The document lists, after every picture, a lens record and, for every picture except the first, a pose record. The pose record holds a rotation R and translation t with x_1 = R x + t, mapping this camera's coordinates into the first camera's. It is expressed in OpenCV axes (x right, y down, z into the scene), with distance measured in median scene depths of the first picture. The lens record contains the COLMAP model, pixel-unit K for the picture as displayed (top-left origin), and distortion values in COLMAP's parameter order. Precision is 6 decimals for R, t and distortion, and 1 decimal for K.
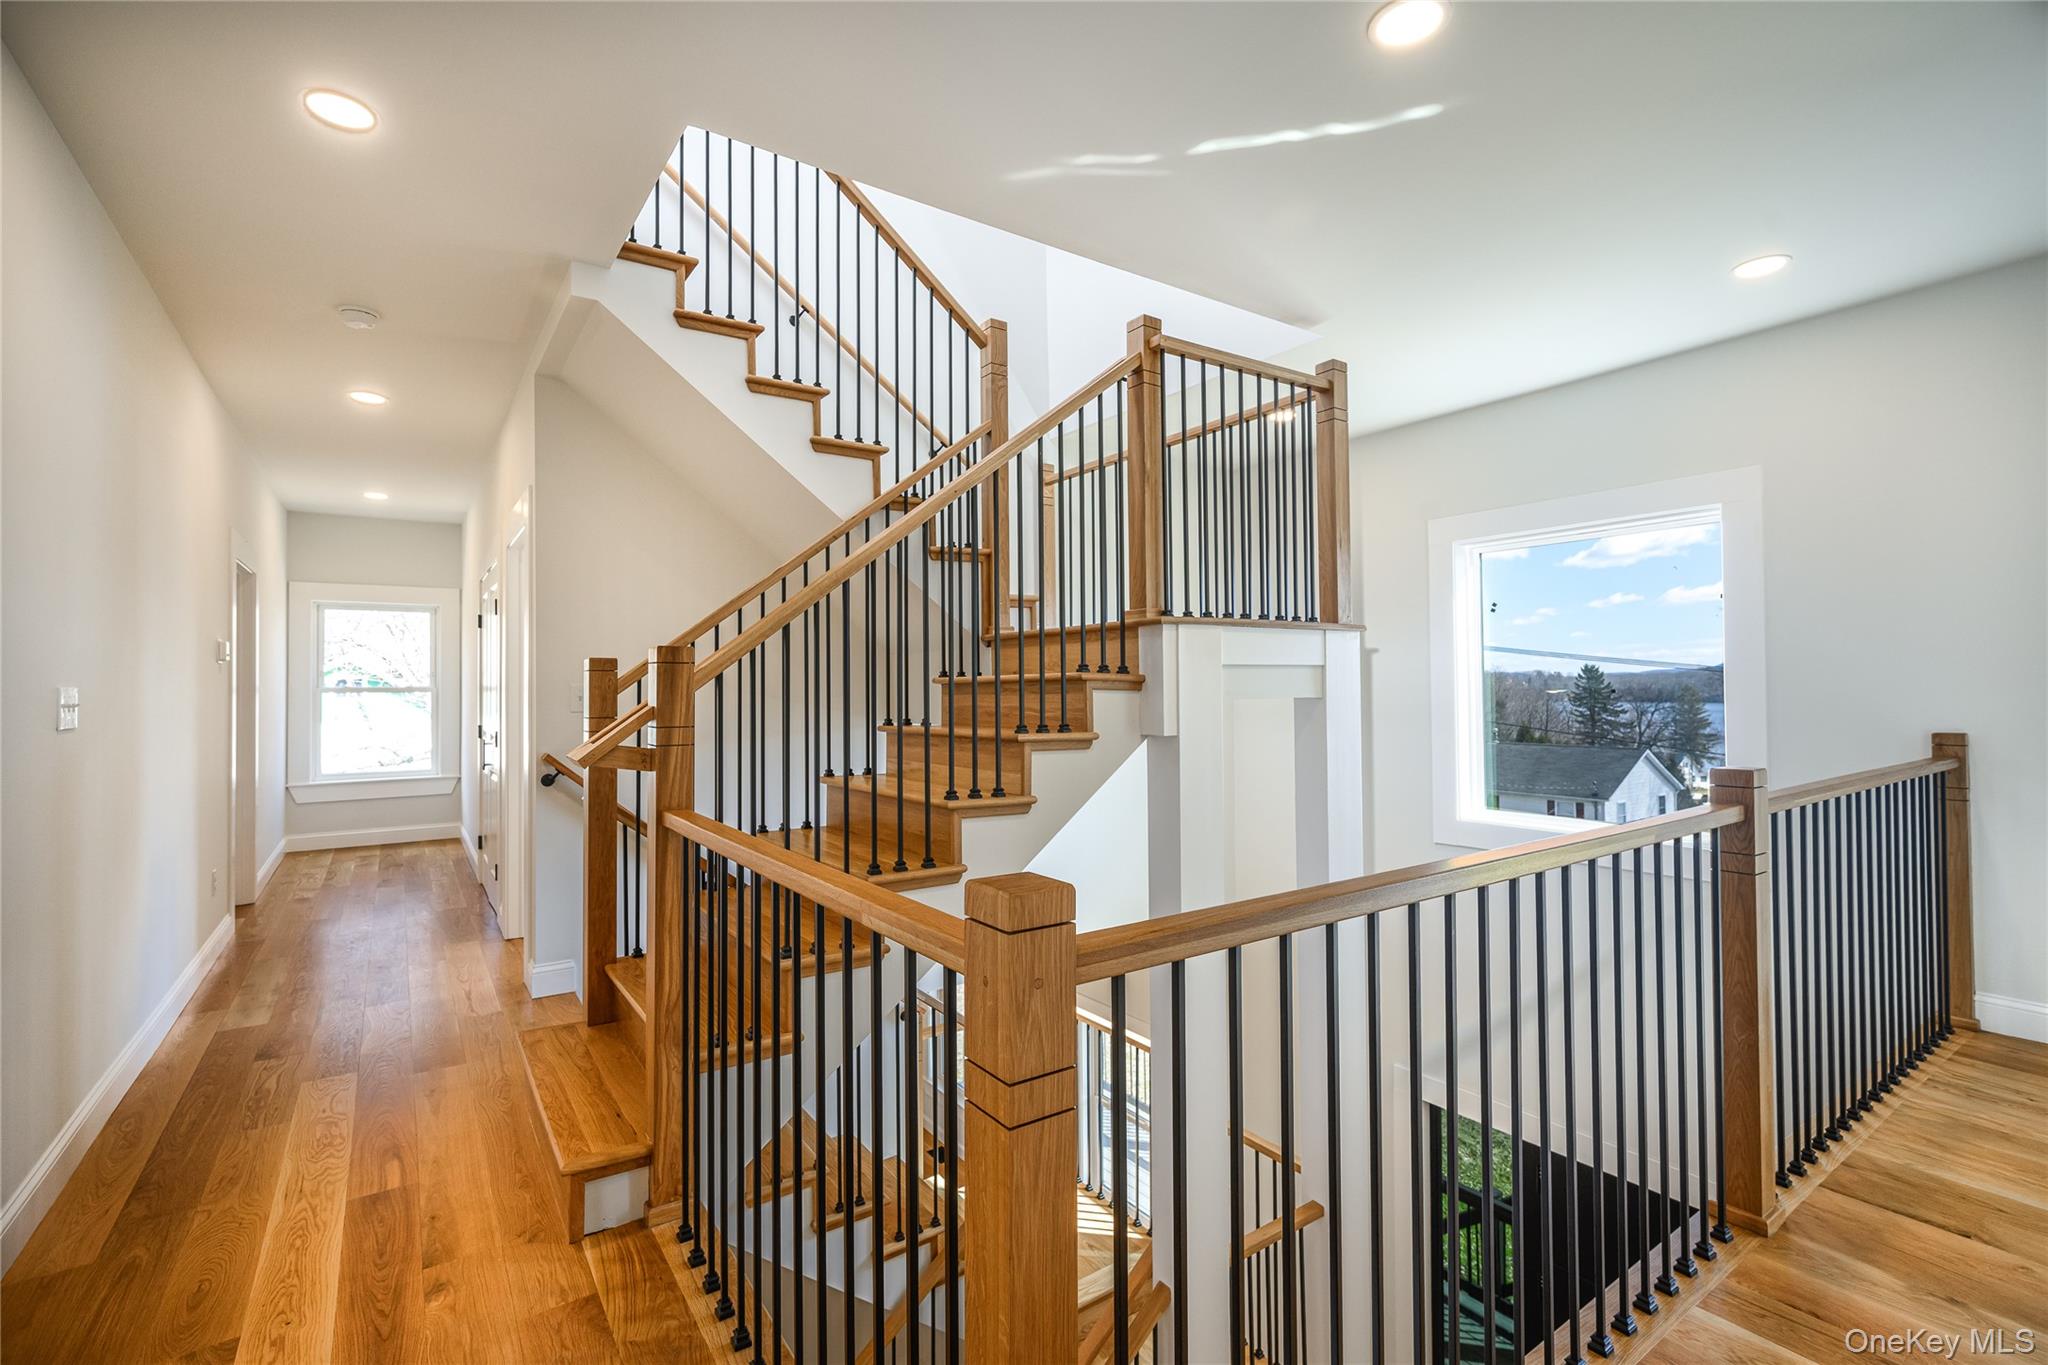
lens RADIAL K [[907.1, 0, 1024.0], [0, 907.1, 682.5], [0, 0, 1]] dist [-0.001457, -0.000171]
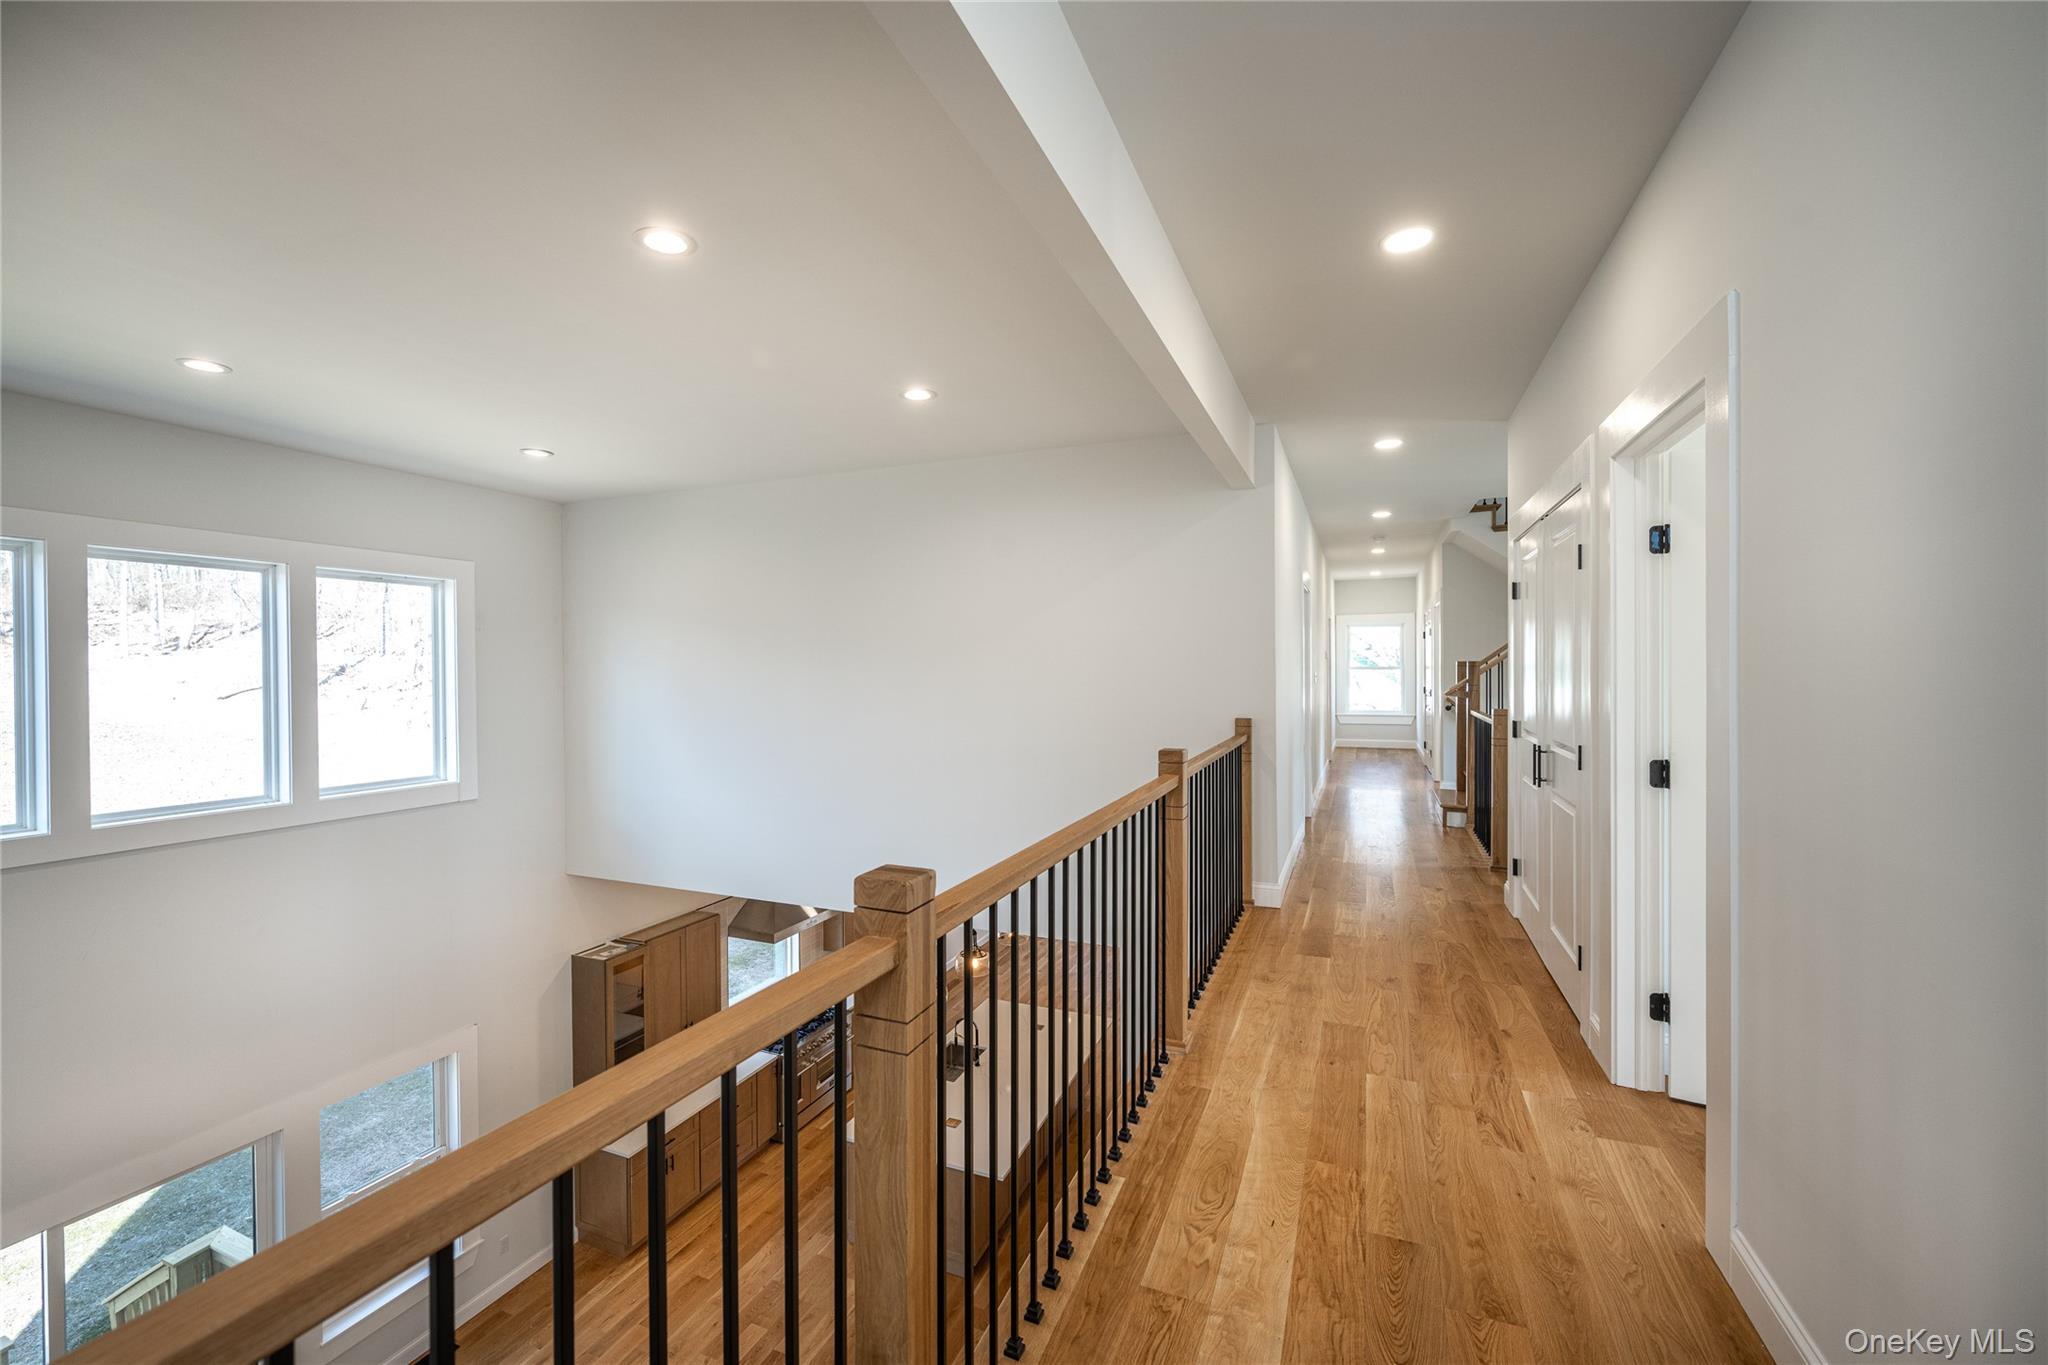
lens RADIAL K [[828.4, 0, 1016.6], [0, 828.4, 676.5], [0, 0, 1]] dist [-0.000041, -0.000075]
pose [[0.533347, 0.009325, -0.845845, 0.526130], [0.011593, 0.999765, 0.018332, -0.021609], [0.845817, -0.019583, 0.533113, -0.832595]]
